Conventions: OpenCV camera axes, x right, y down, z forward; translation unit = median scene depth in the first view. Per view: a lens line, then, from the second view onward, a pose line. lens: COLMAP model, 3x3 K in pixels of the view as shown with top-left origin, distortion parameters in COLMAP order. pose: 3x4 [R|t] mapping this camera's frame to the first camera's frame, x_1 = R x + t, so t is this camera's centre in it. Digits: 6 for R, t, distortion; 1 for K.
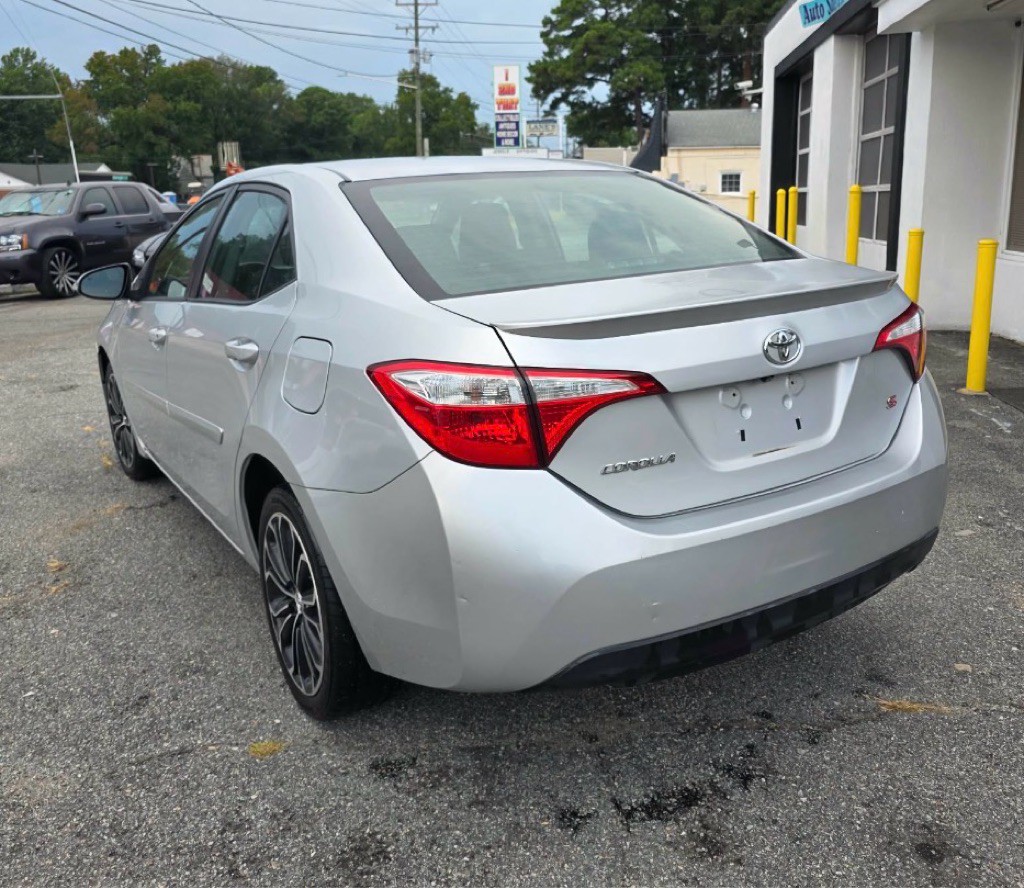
lens RADIAL K [[926.3, 0, 558.3], [0, 926.3, 396.7], [0, 0, 1]] dist [0.016205, 0.000000]
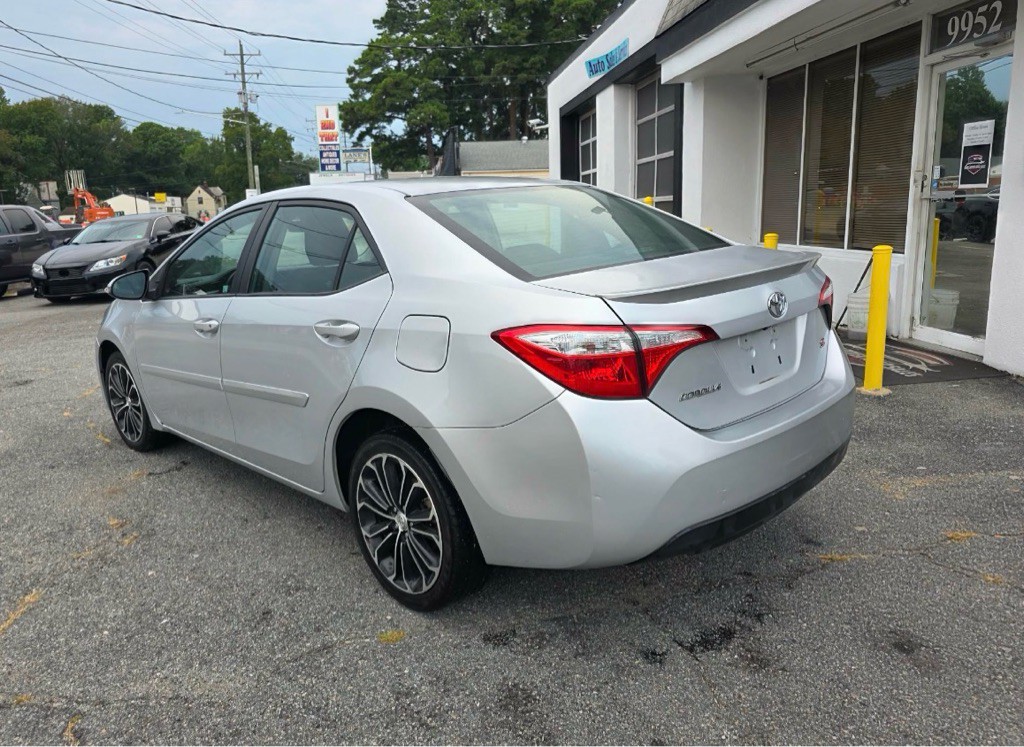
lens RADIAL K [[743.7, 0, 497.2], [0, 743.7, 356.1], [0, 0, 1]] dist [0.037426, -0.029592]
pose [[0.984425, -0.052785, 0.167694, -0.234535], [0.056097, 0.998312, -0.015073, 0.011156], [-0.166615, 0.024245, 0.985724, -0.034135]]
